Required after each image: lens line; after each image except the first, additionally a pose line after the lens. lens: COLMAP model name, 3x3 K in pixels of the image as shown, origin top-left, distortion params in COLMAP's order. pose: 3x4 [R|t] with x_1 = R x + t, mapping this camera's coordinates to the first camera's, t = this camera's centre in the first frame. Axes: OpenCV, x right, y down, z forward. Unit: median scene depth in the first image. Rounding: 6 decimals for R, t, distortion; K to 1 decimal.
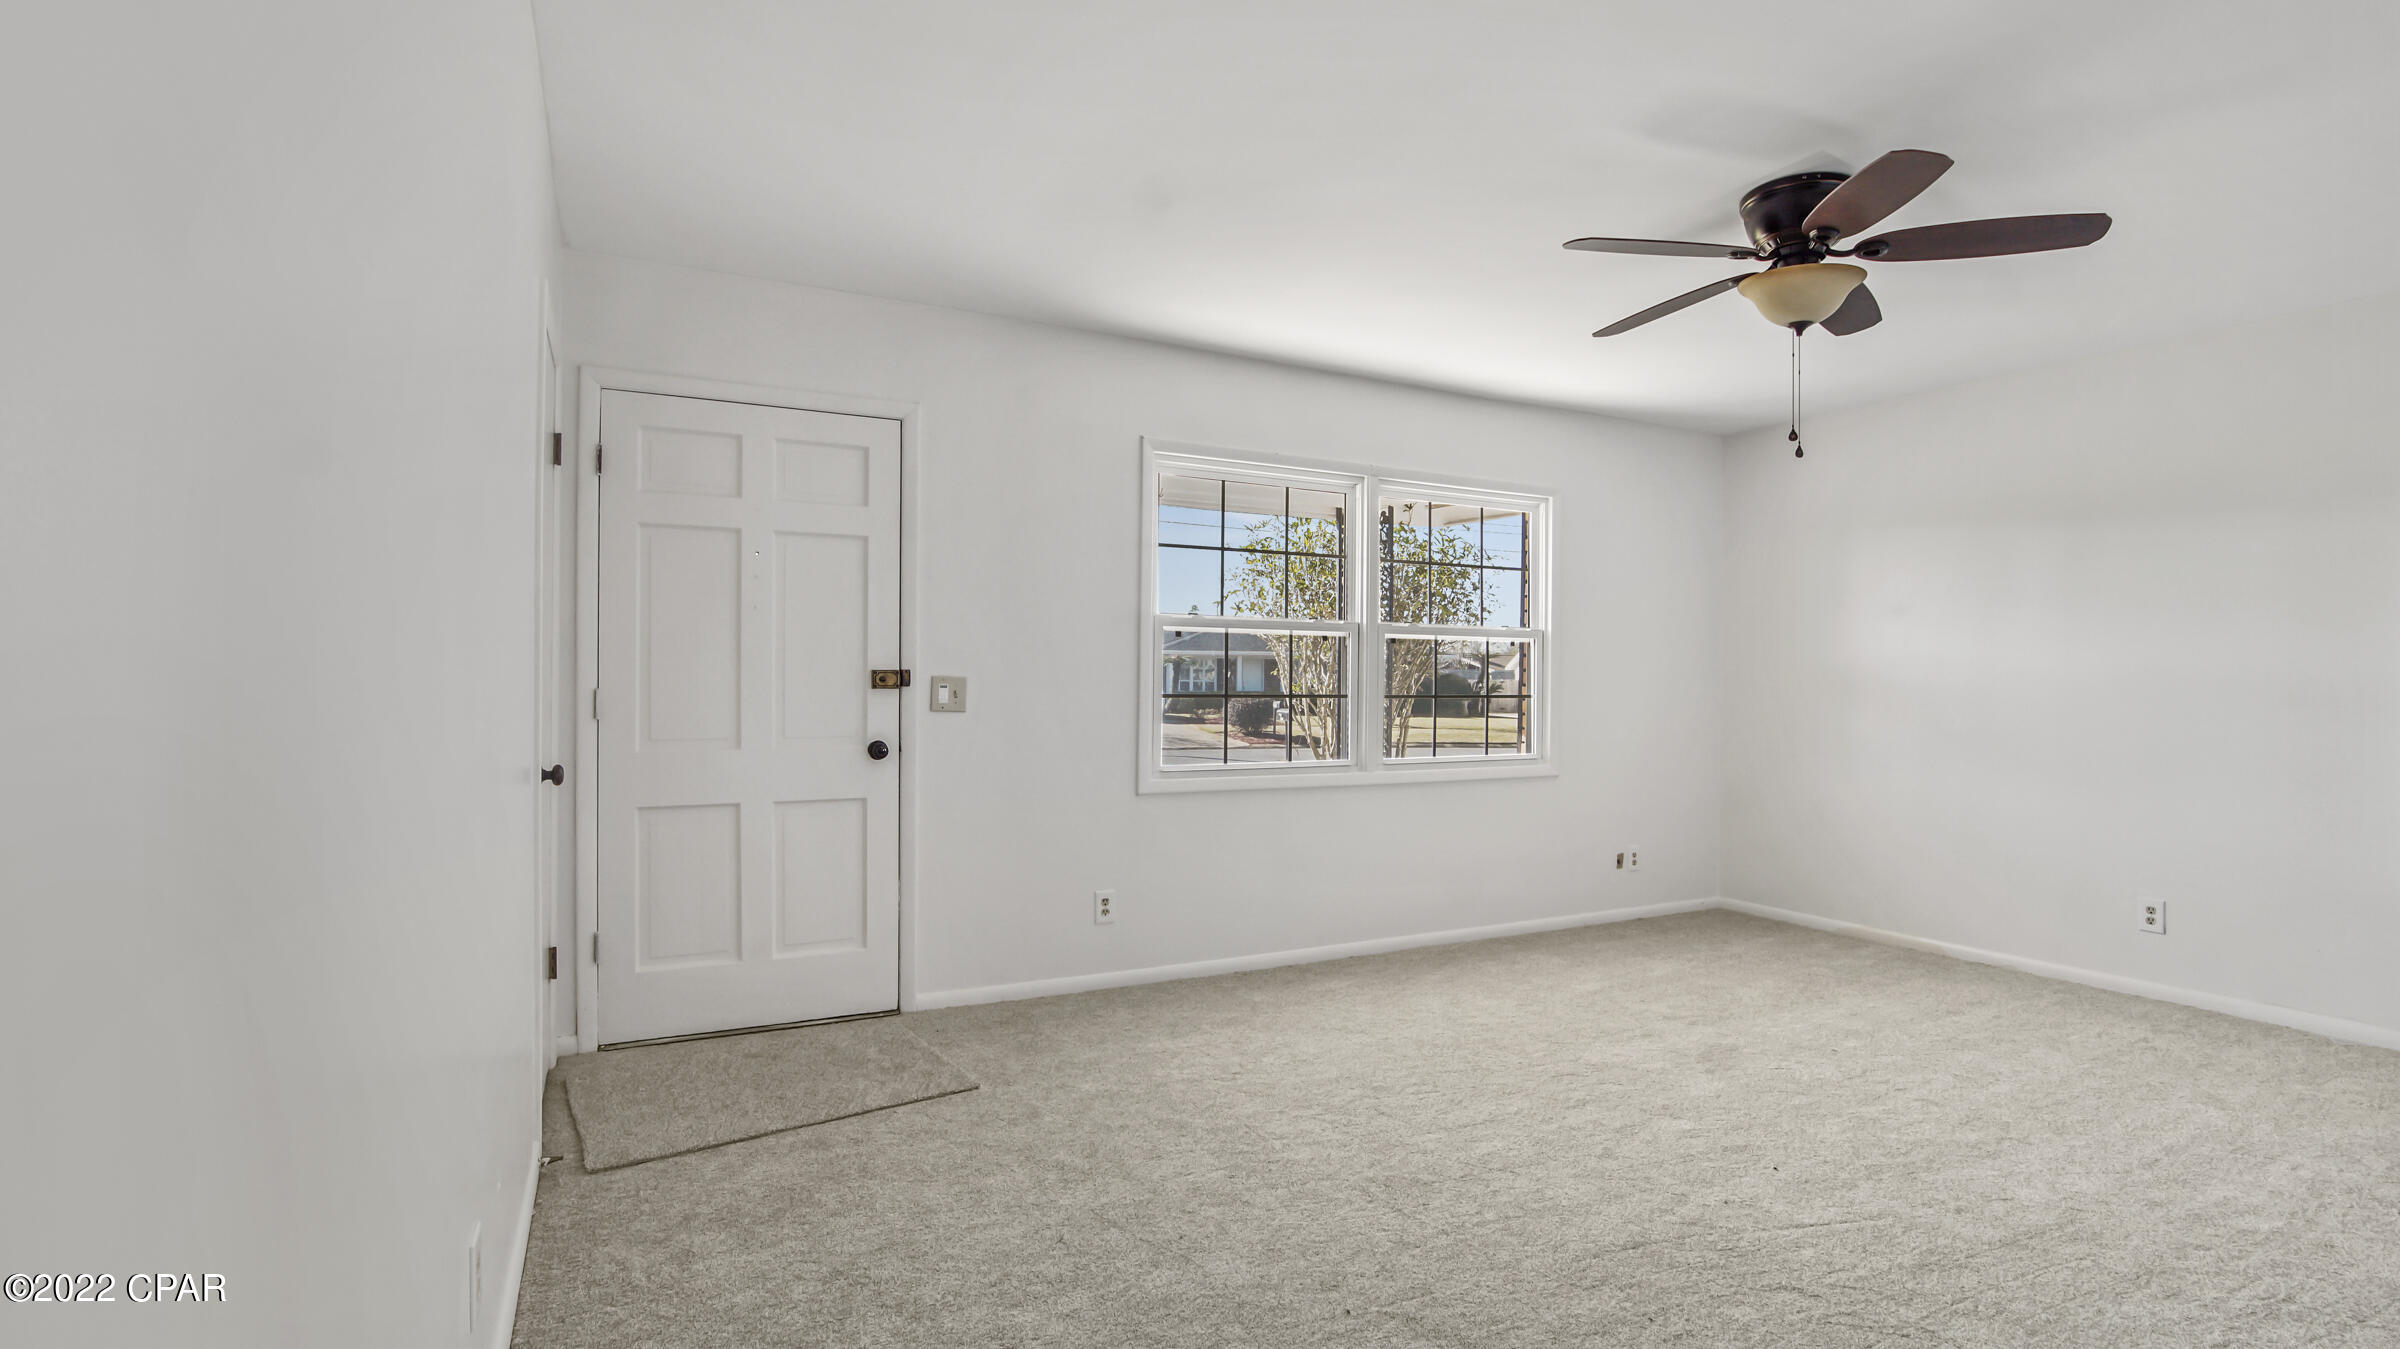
lens RADIAL K [[1149.5, 0, 1207.2], [0, 1149.5, 657.6], [0, 0, 1]] dist [-0.003455, 0.000480]
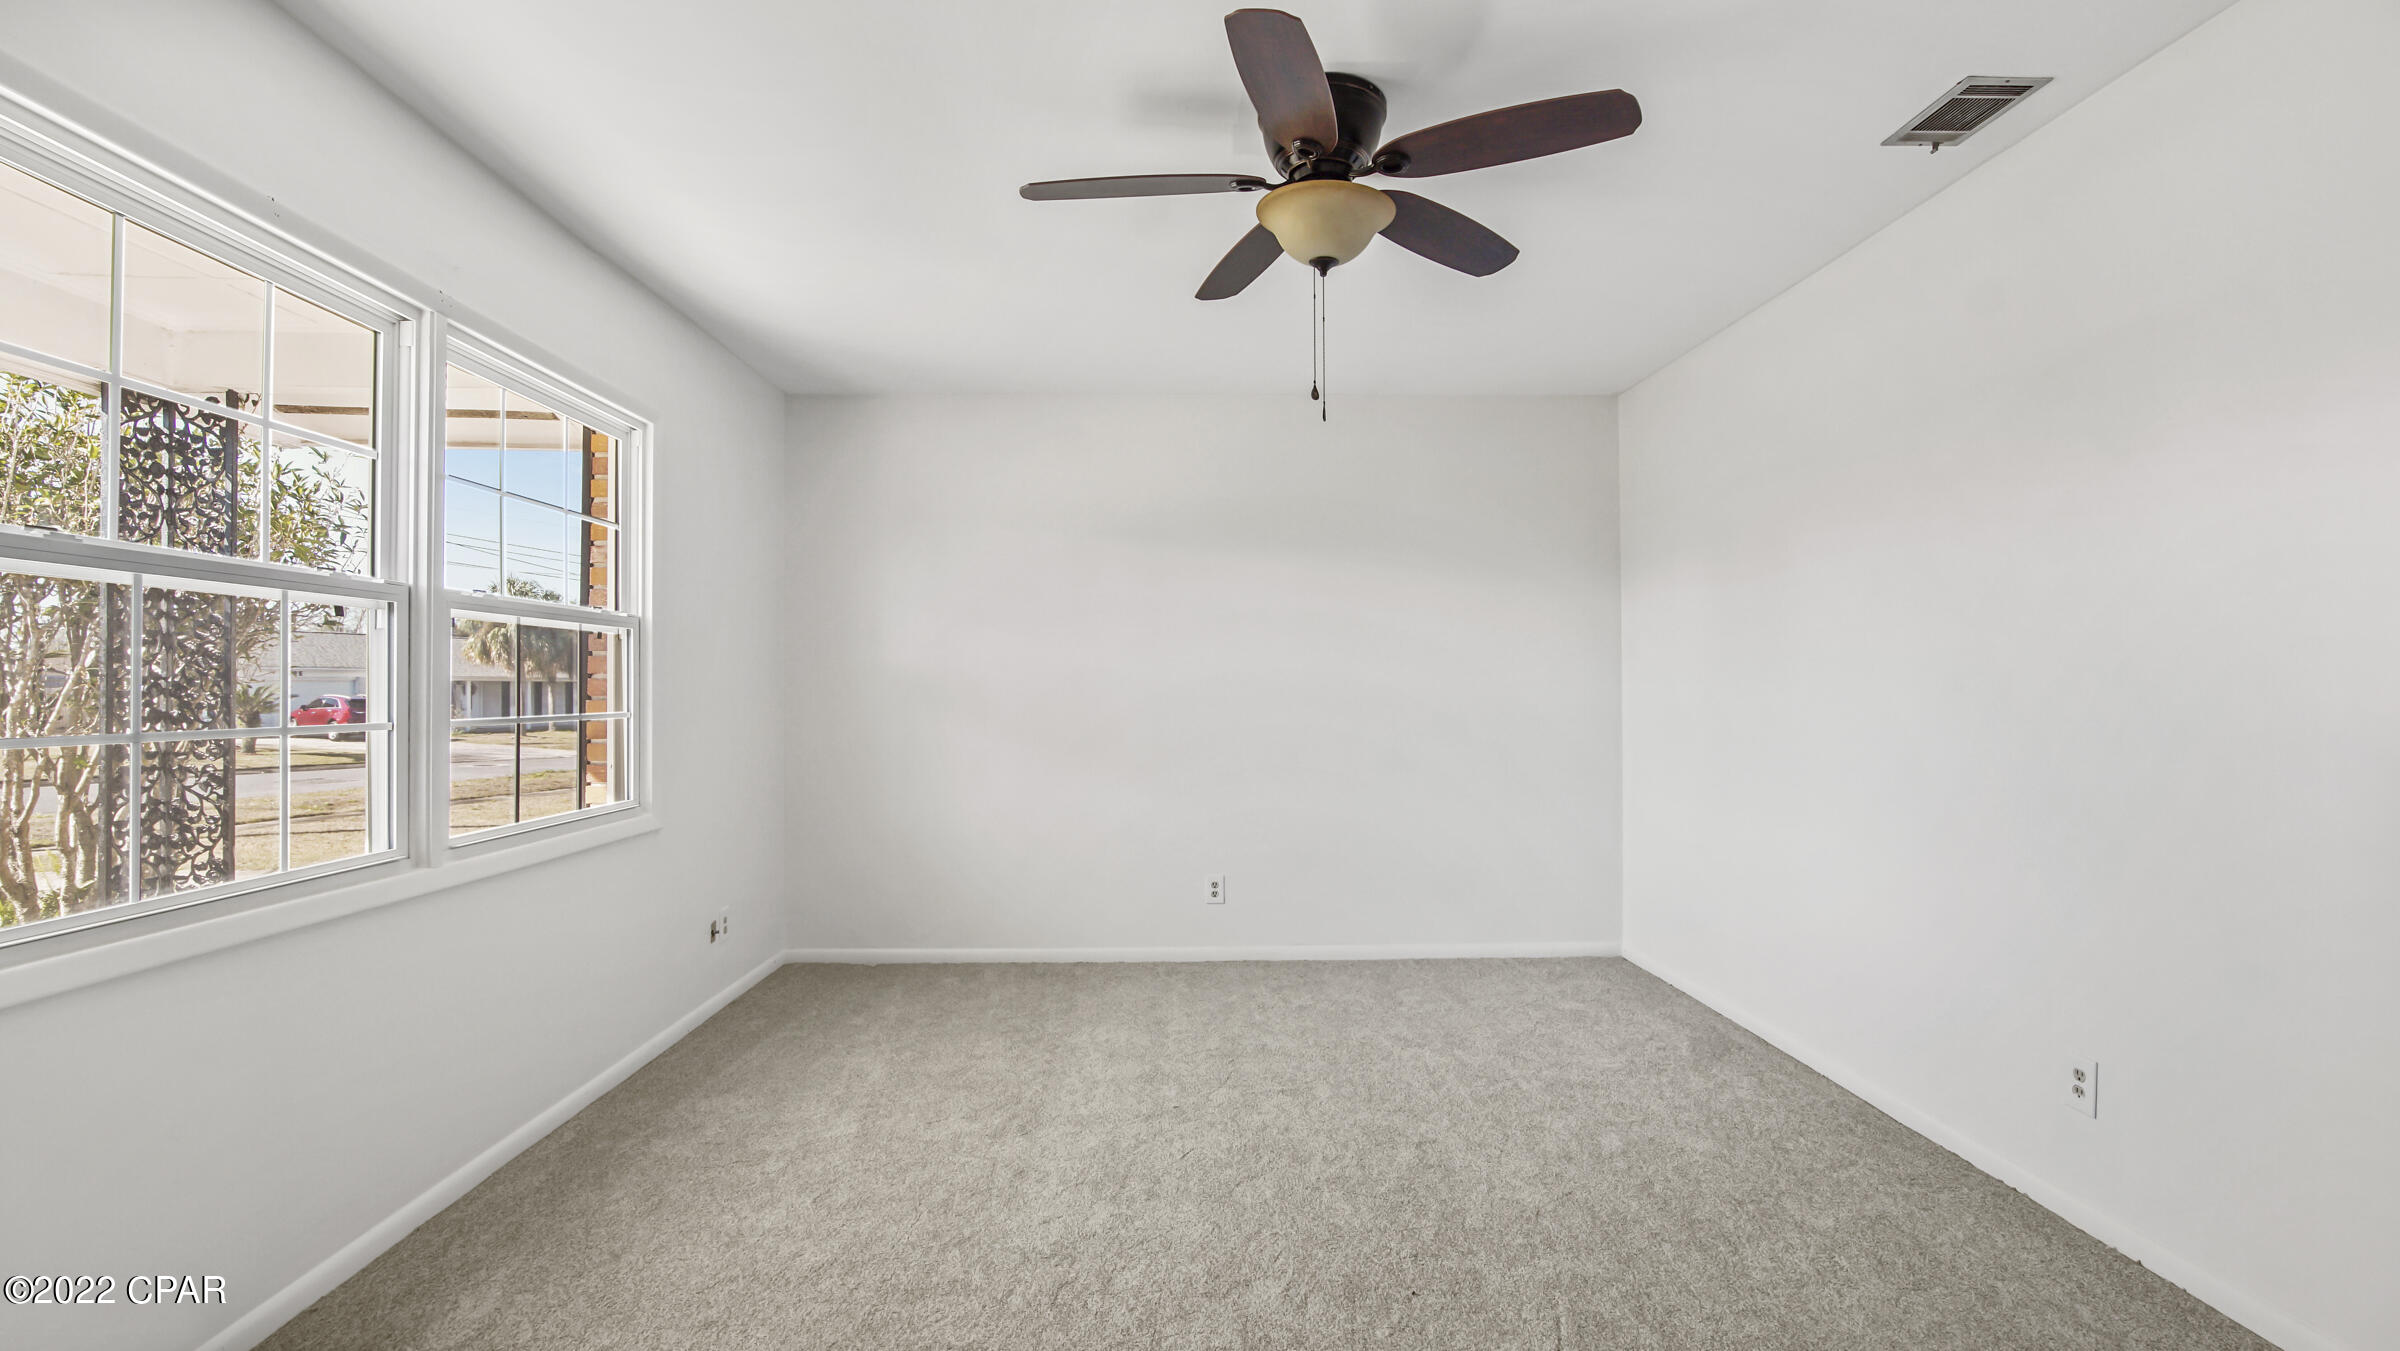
lens RADIAL K [[1075.6, 0, 1200.0], [0, 1075.6, 675.5], [0, 0, 1]] dist [-0.024746, 0.000086]
pose [[0.441777, 0.005673, 0.897107, -0.162560], [-0.013528, 0.999908, 0.000339, 0.007619], [-0.897023, -0.012286, 0.441813, 0.534514]]
